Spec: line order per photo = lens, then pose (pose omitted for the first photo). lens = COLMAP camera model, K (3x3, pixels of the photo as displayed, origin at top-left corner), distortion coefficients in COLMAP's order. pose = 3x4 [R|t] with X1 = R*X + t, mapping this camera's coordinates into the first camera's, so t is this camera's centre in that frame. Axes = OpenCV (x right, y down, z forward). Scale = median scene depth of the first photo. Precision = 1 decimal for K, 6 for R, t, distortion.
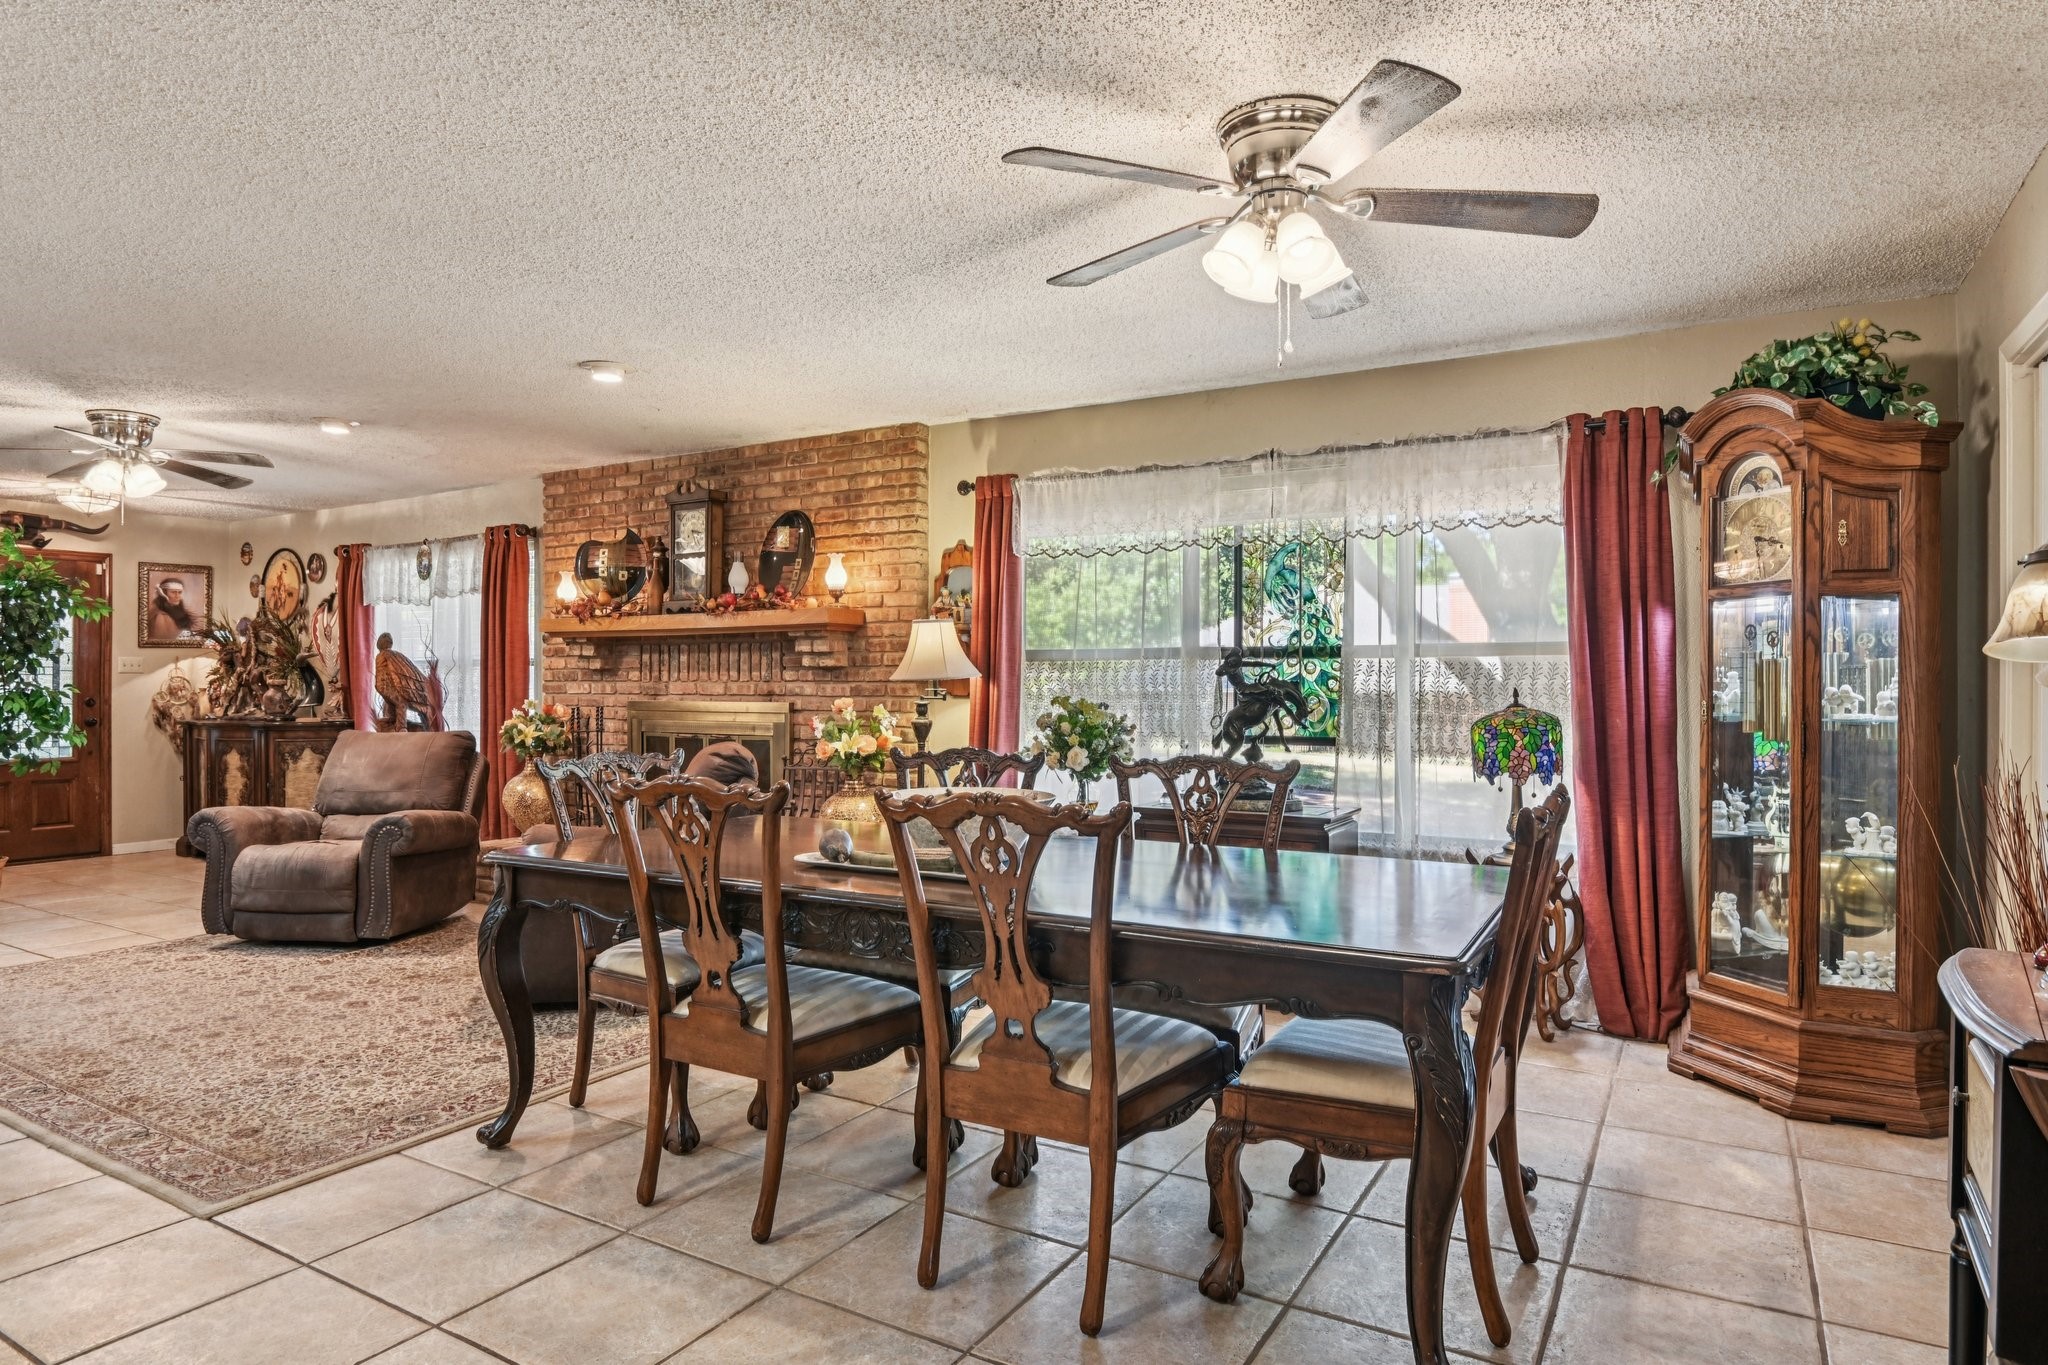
lens RADIAL K [[1197.2, 0, 1024.0], [0, 1197.2, 682.5], [0, 0, 1]] dist [-0.003577, -0.000994]
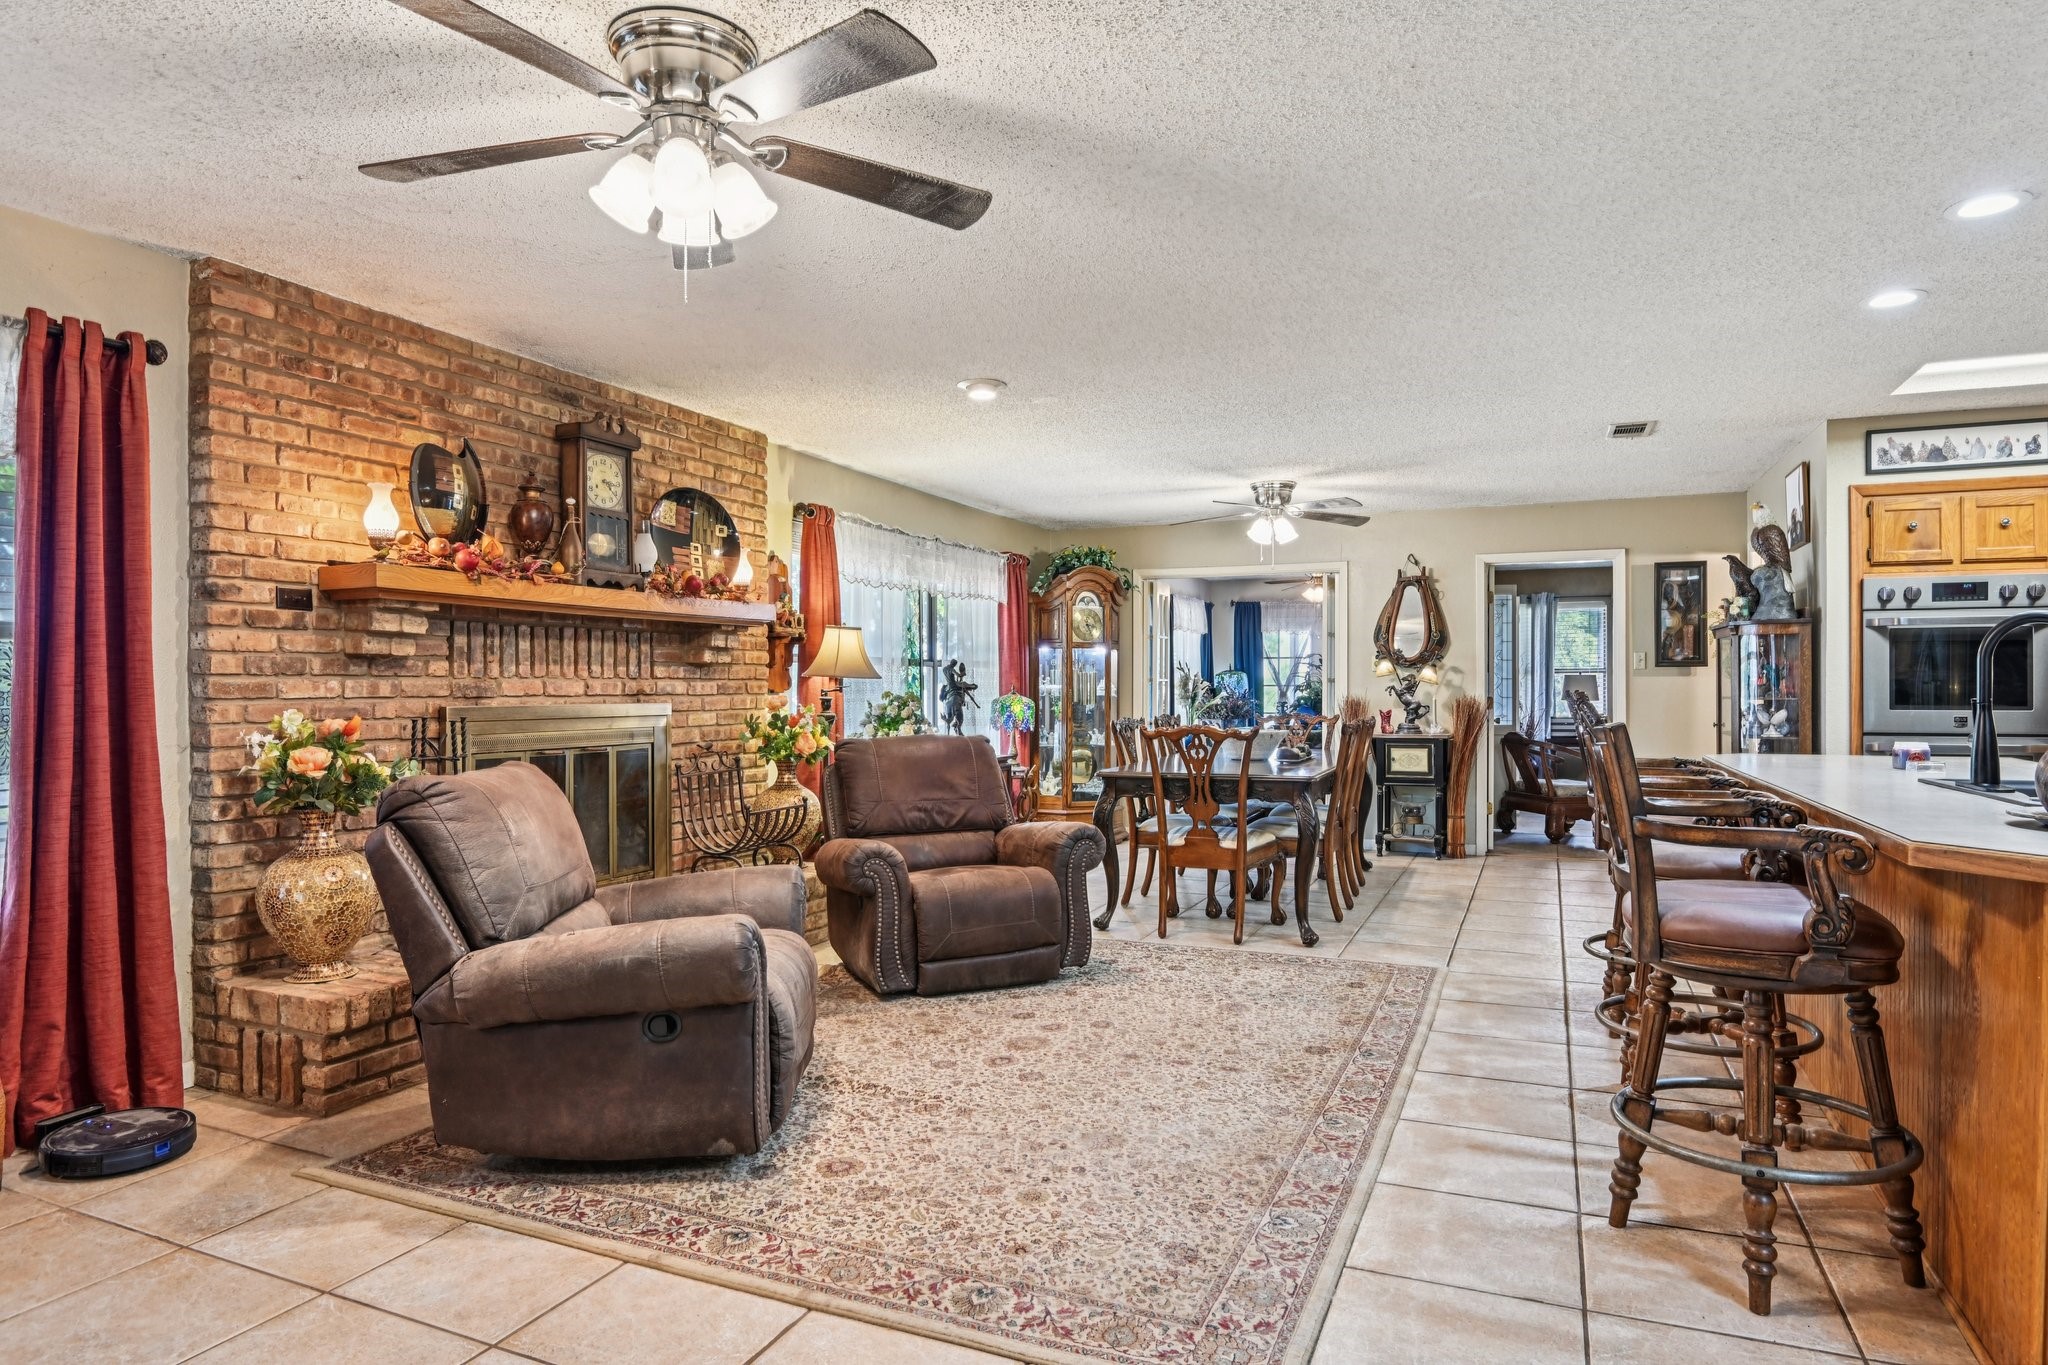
lens RADIAL K [[1164.3, 0, 1024.0], [0, 1164.3, 682.5], [0, 0, 1]] dist [-0.002788, -0.000706]
pose [[-0.131462, 0.006100, 0.991303, -1.095321], [0.008153, 0.999954, -0.005072, 0.008476], [-0.991288, 0.007415, -0.131505, 0.868025]]
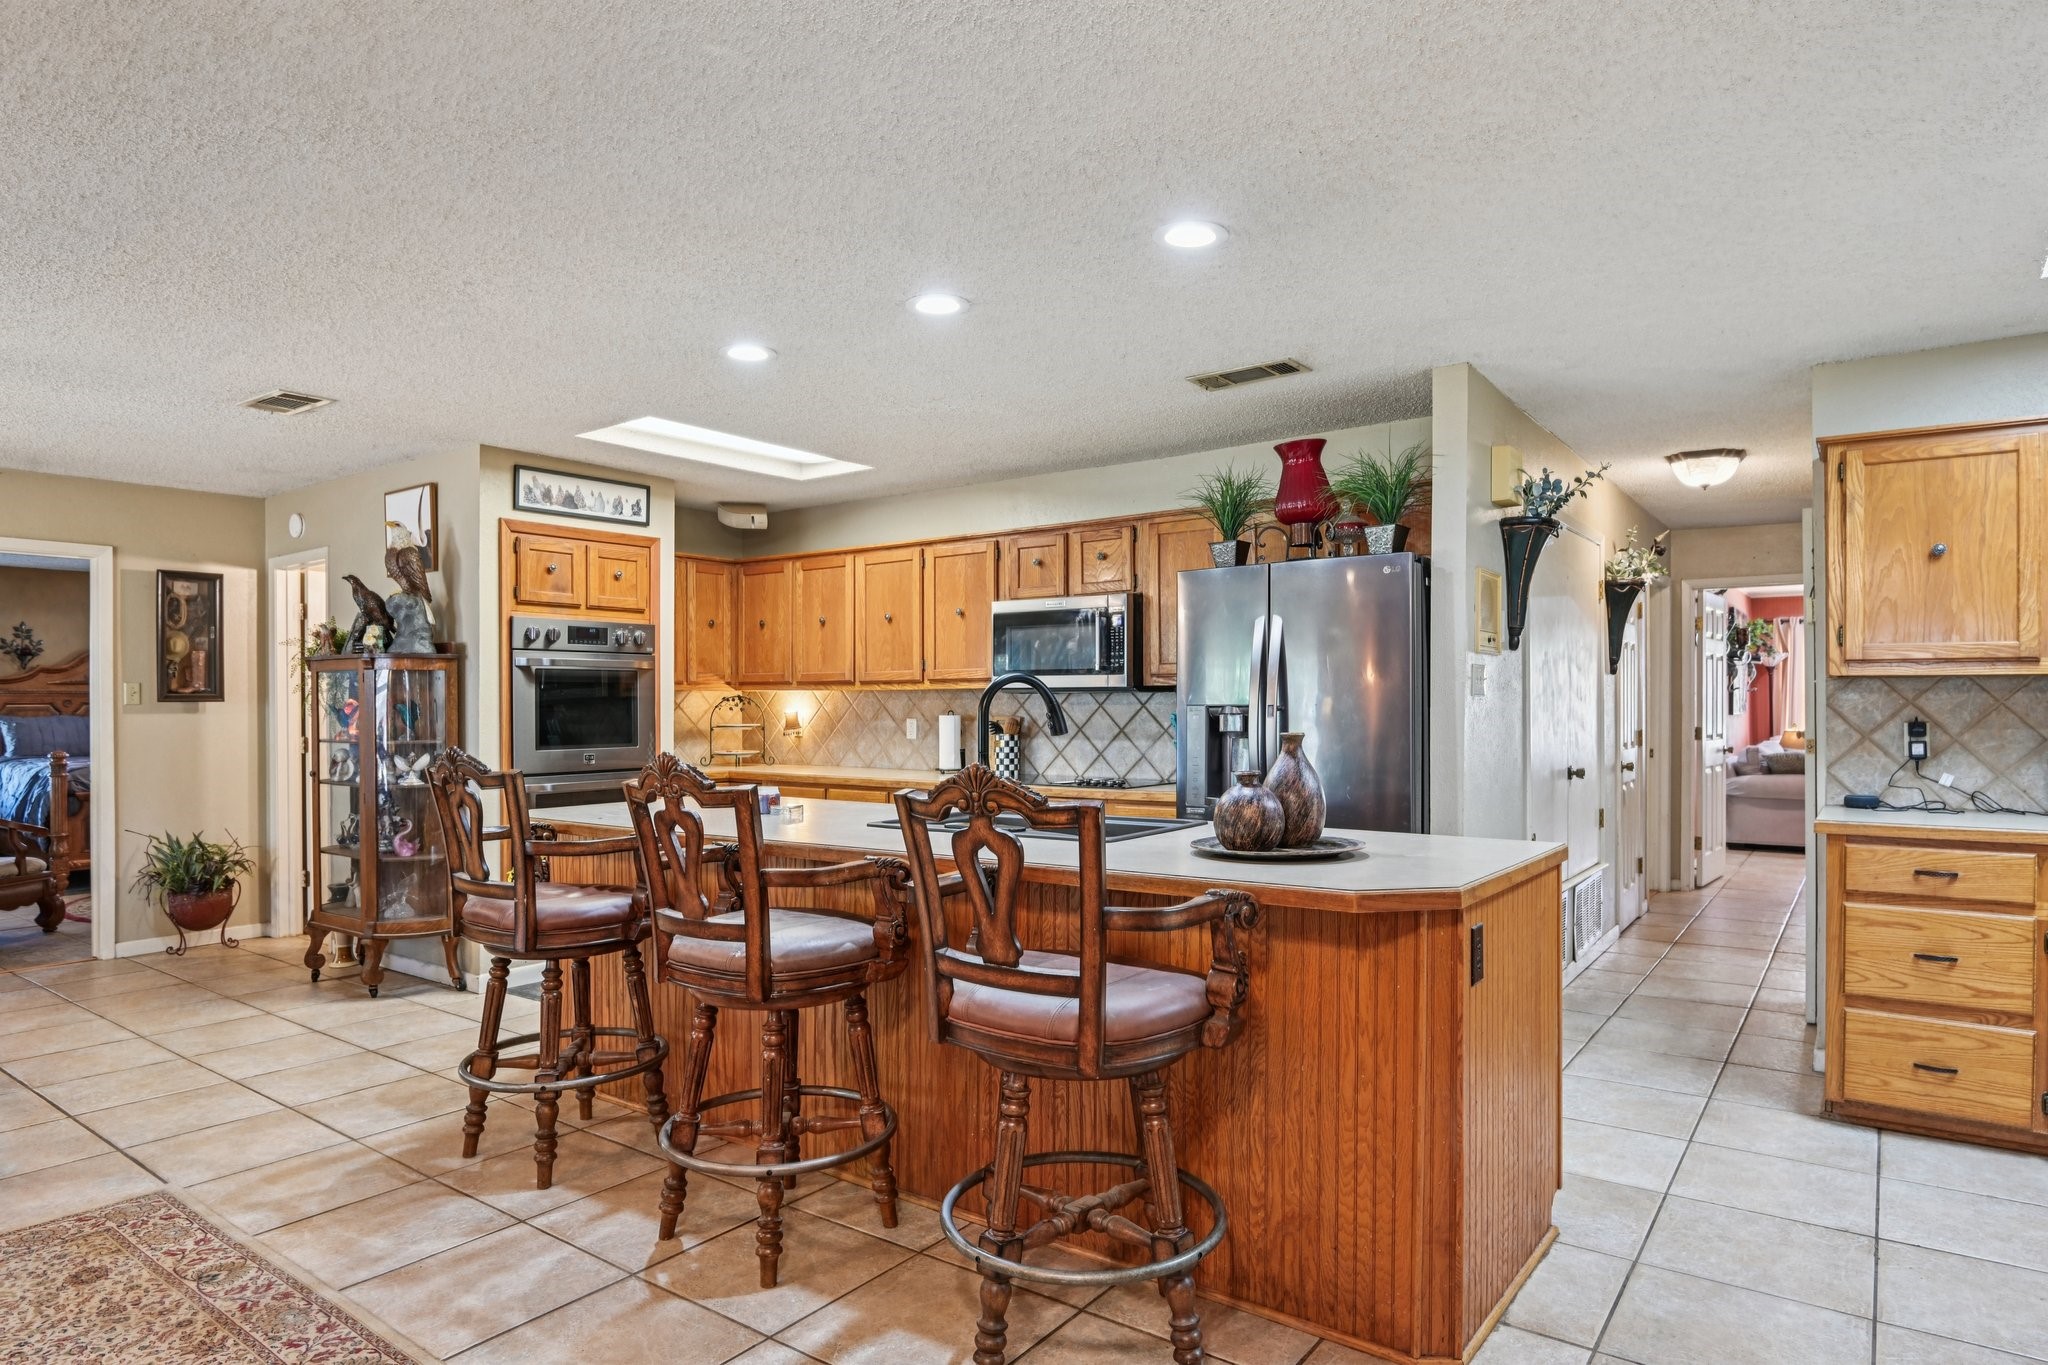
lens RADIAL K [[1187.5, 0, 1023.3], [0, 1187.5, 698.4], [0, 0, 1]] dist [-0.011140, -0.002173]
pose [[-0.995346, 0.008899, 0.095950, -0.751856], [0.009108, 0.999957, 0.001741, -0.007717], [-0.095930, 0.002607, -0.995385, 0.953997]]
